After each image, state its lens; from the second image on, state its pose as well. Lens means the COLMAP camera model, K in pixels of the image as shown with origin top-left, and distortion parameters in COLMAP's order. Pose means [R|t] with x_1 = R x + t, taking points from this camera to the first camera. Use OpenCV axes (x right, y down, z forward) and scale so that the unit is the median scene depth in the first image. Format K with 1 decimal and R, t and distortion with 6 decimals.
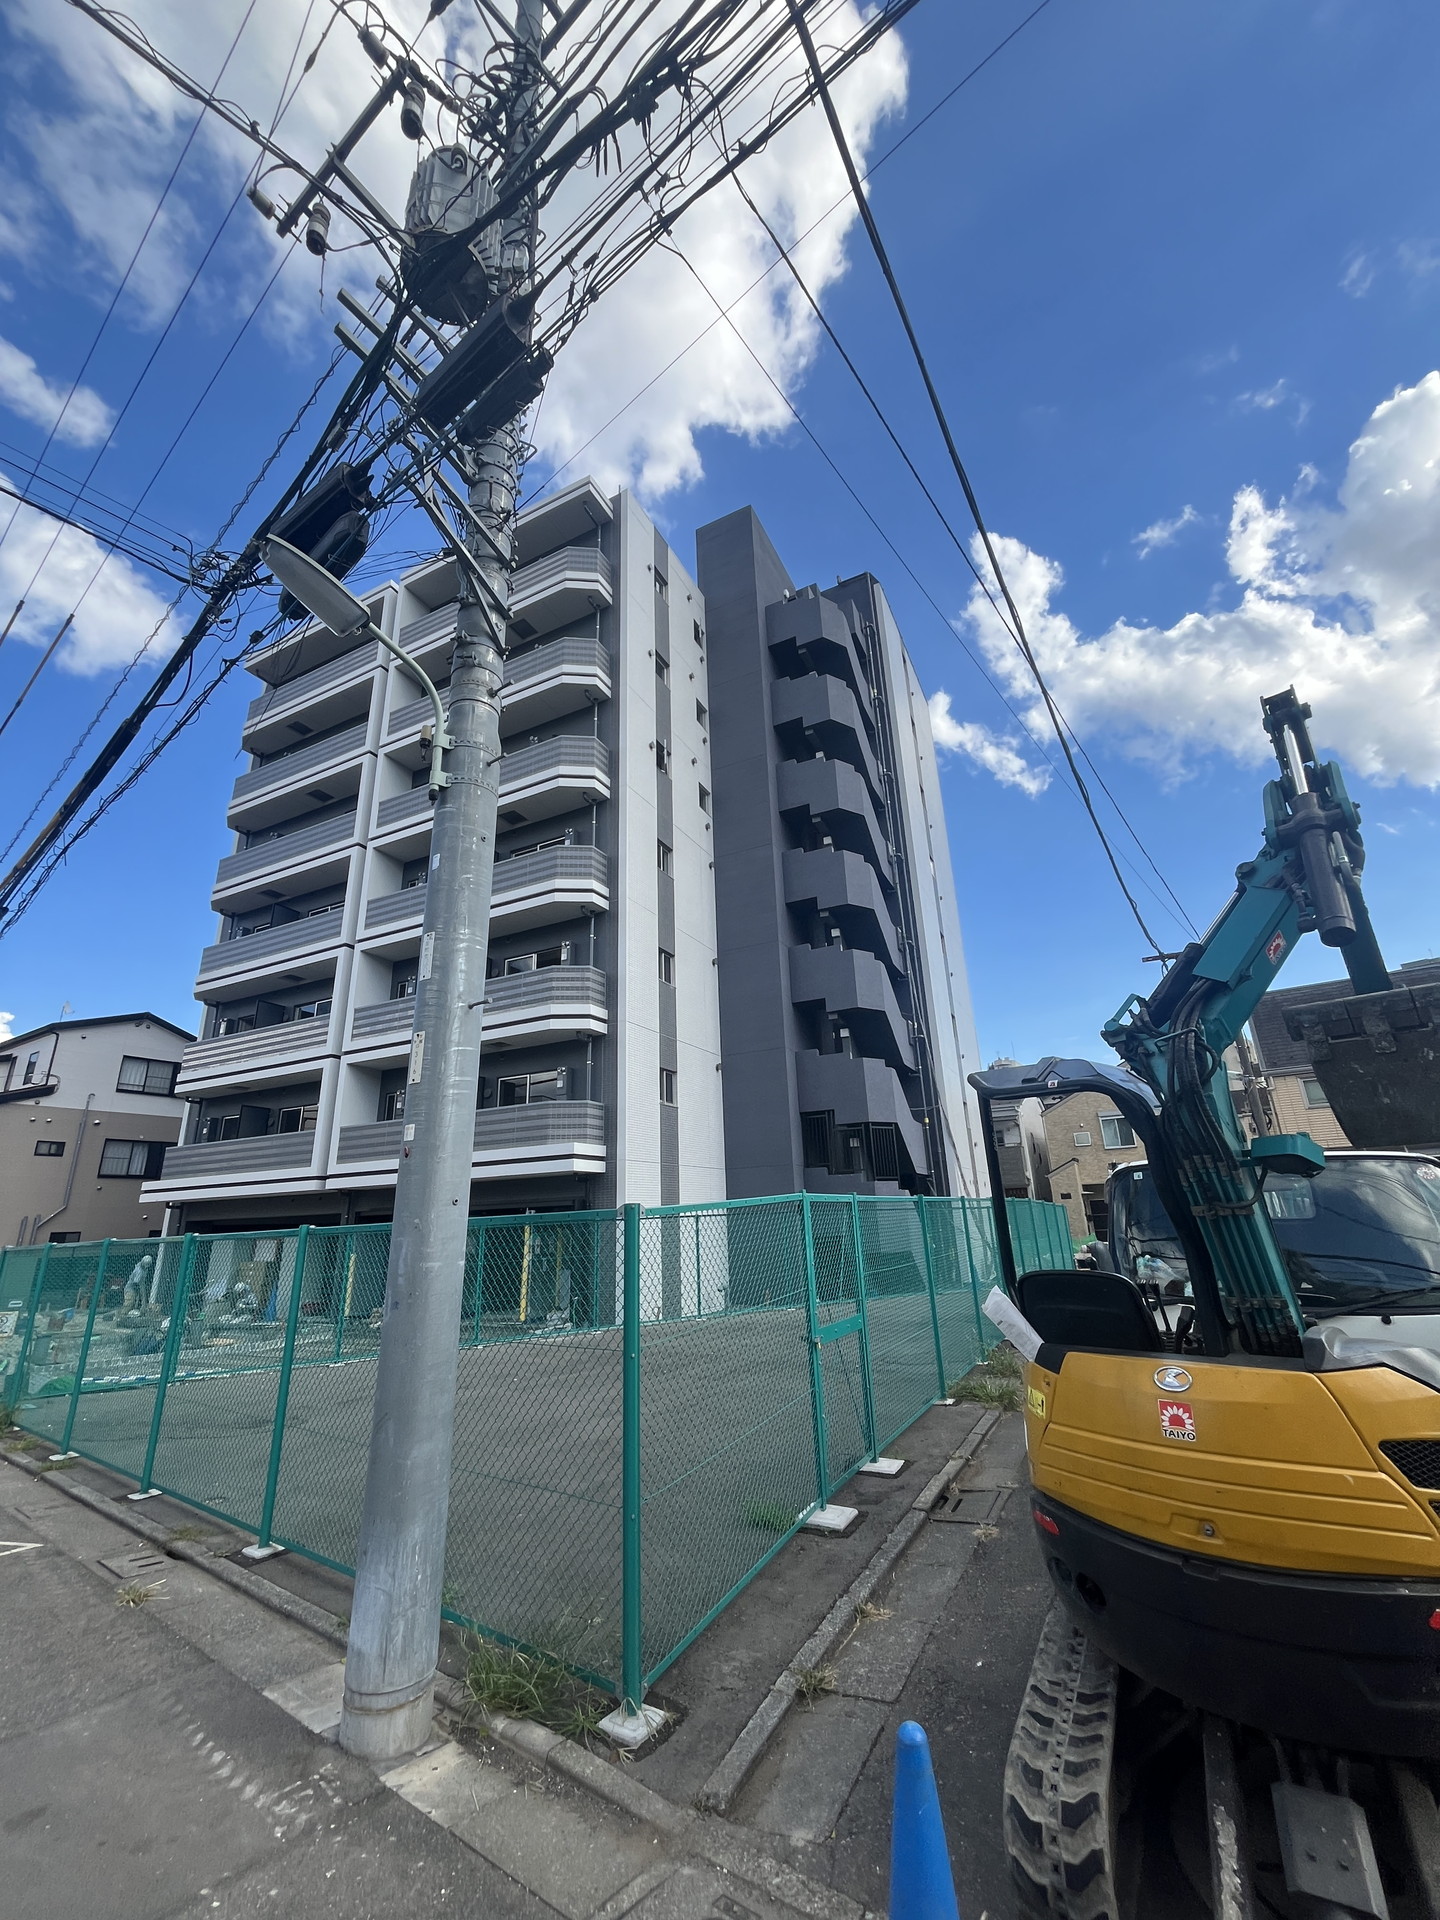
lens RADIAL K [[775.3, 0, 716.7], [0, 775.3, 956.6], [0, 0, 1]] dist [0.001374, 0.002493]
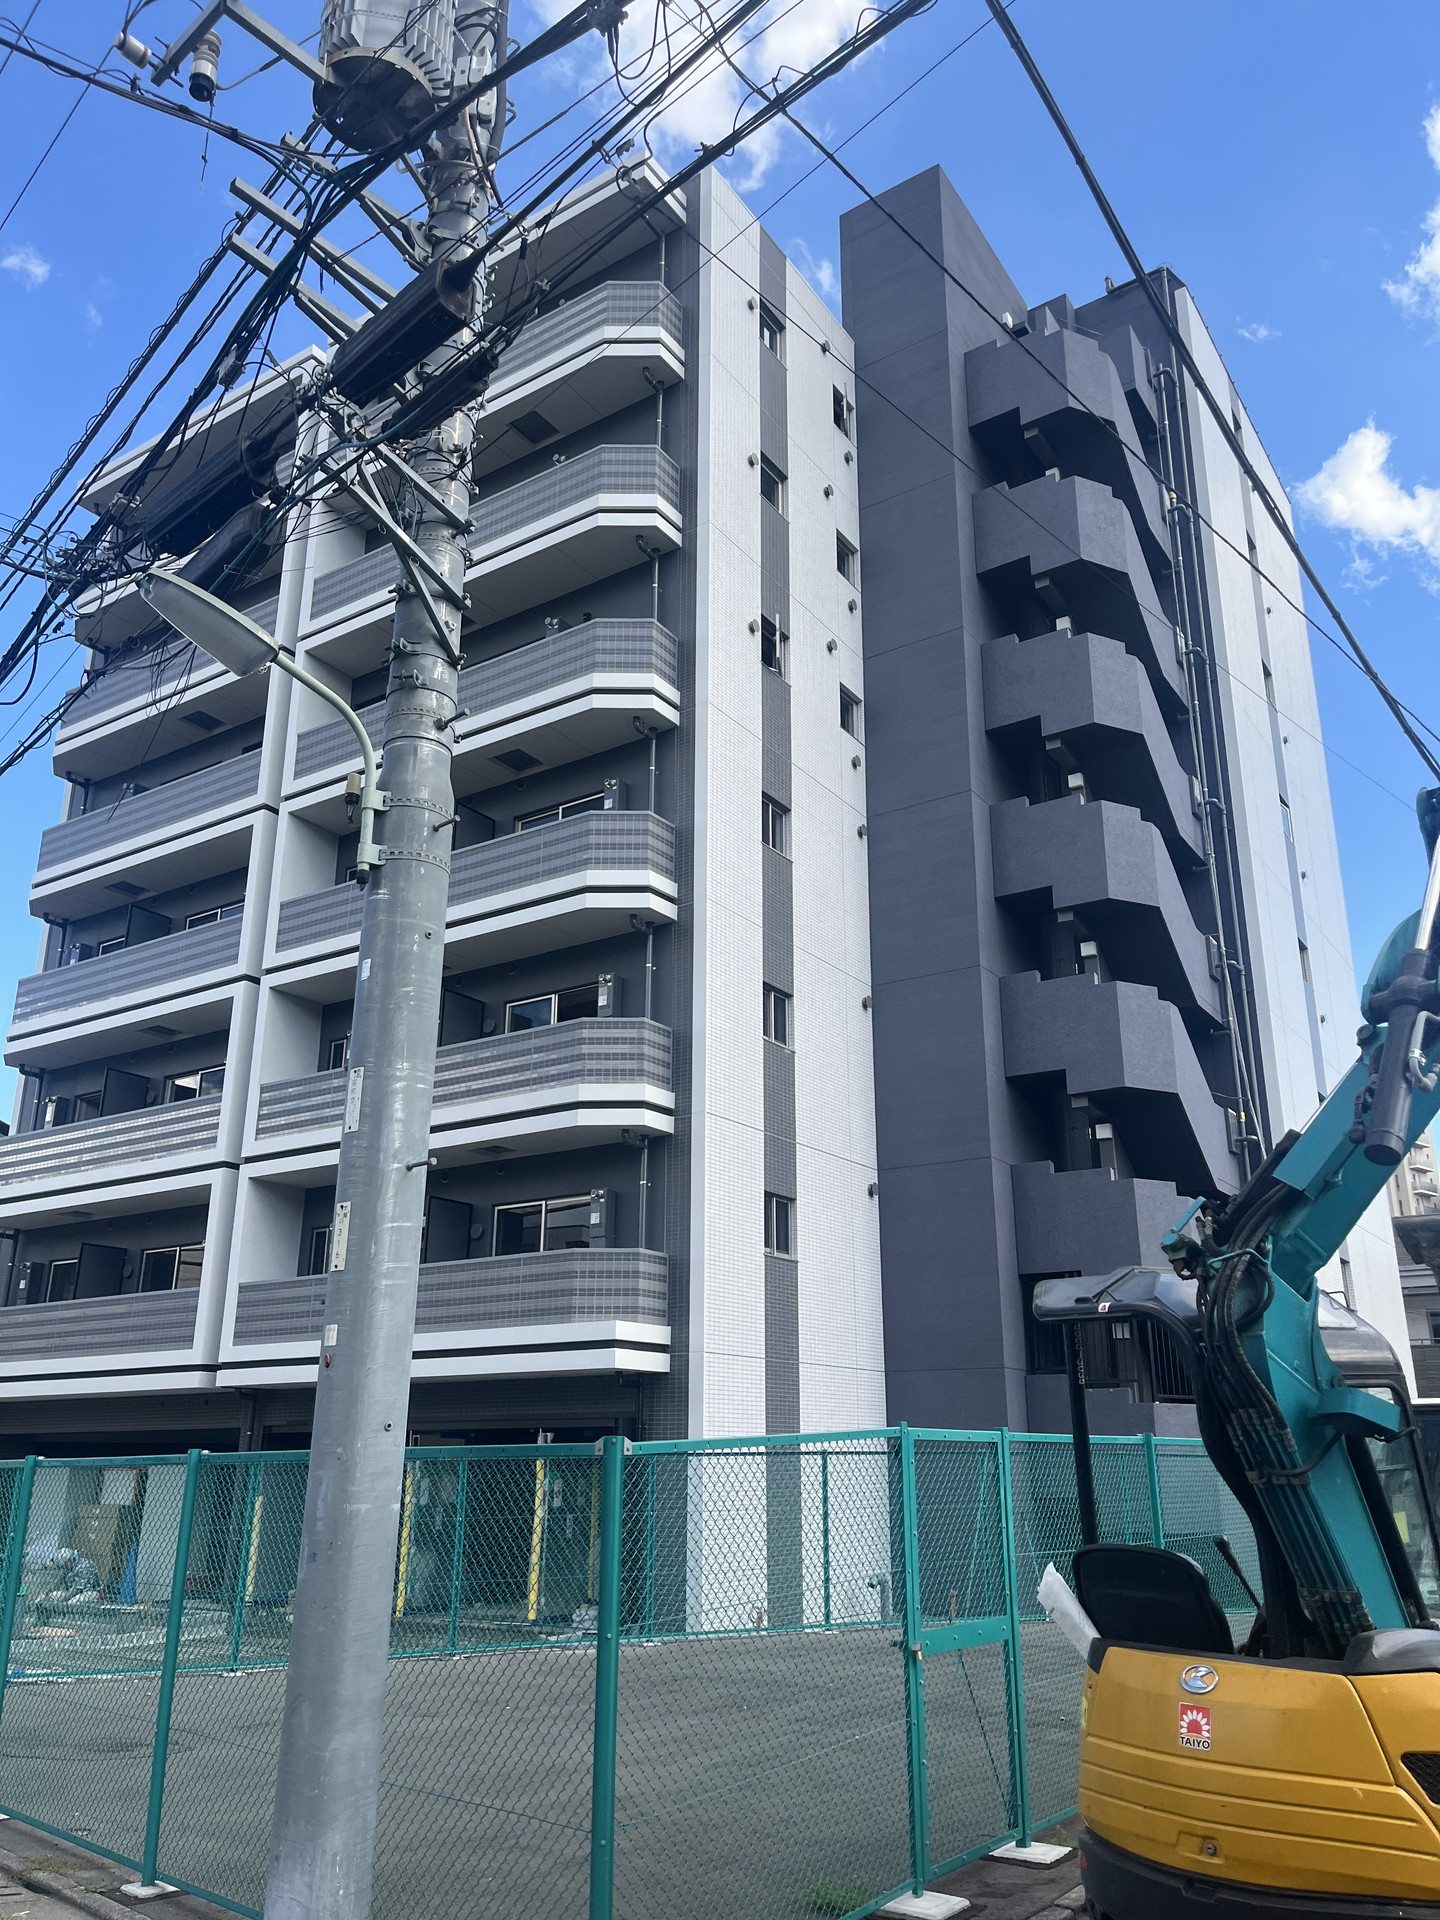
lens RADIAL K [[1452.6, 0, 727.1], [0, 1452.6, 969.1], [0, 0, 1]] dist [0.067754, -0.075708]
pose [[0.991902, -0.004750, -0.126914, 0.038162], [0.005416, 0.999973, 0.004897, -0.029872], [0.126887, -0.005545, 0.991902, -0.082540]]
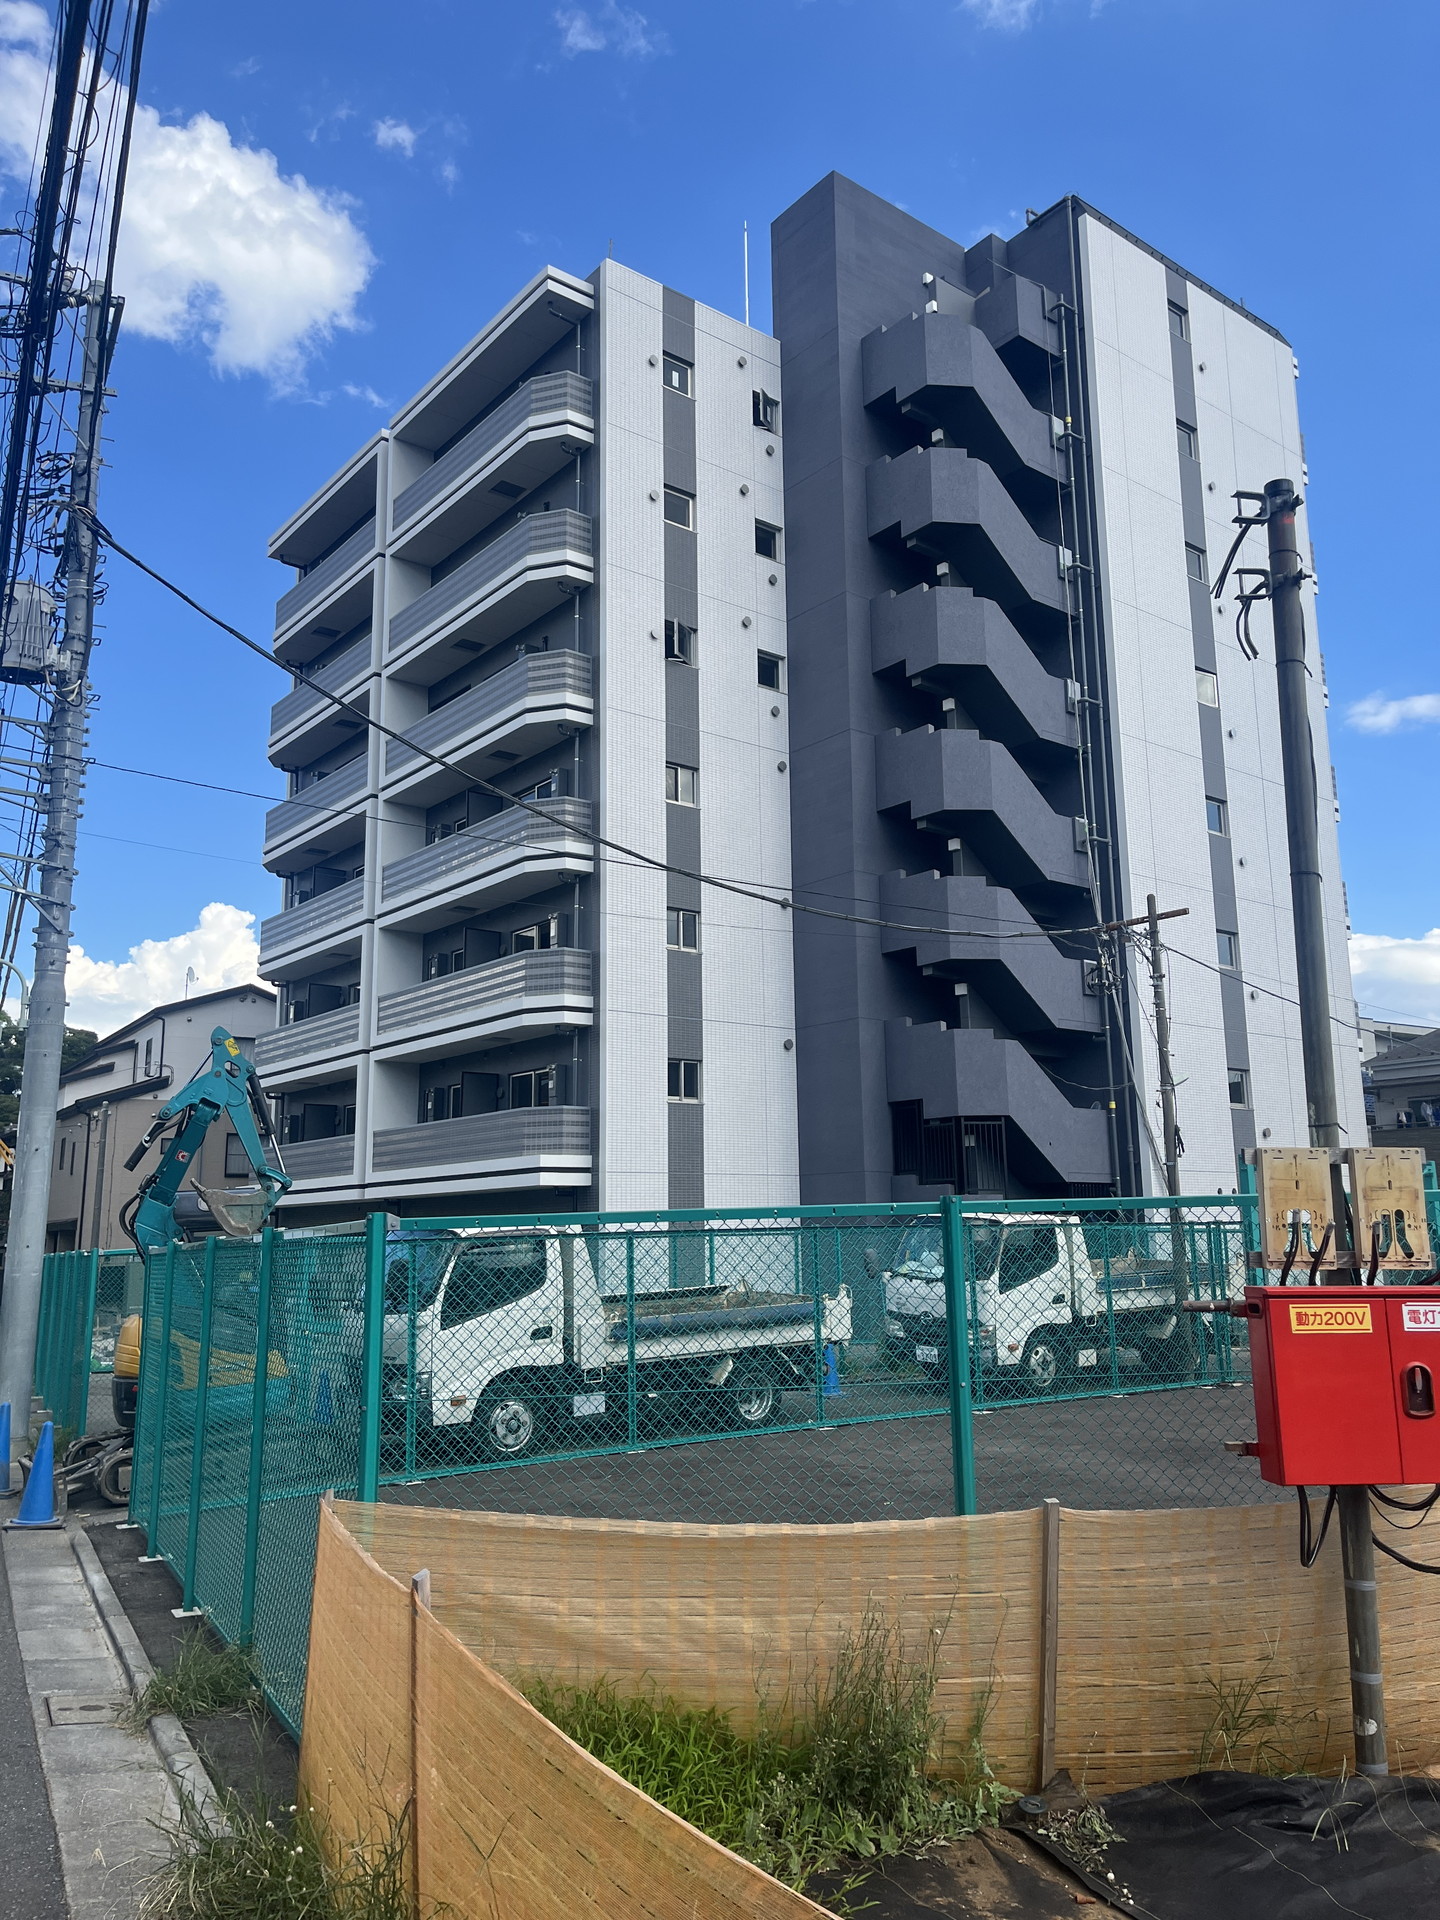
lens RADIAL K [[1452.6, 0, 715.8], [0, 1452.6, 941.9], [0, 0, 1]] dist [0.067754, -0.075708]
pose [[0.908217, -0.063516, -0.413652, 0.635201], [0.119375, 0.986670, 0.110599, -0.147714], [0.401114, -0.149828, 0.903692, -0.362274]]
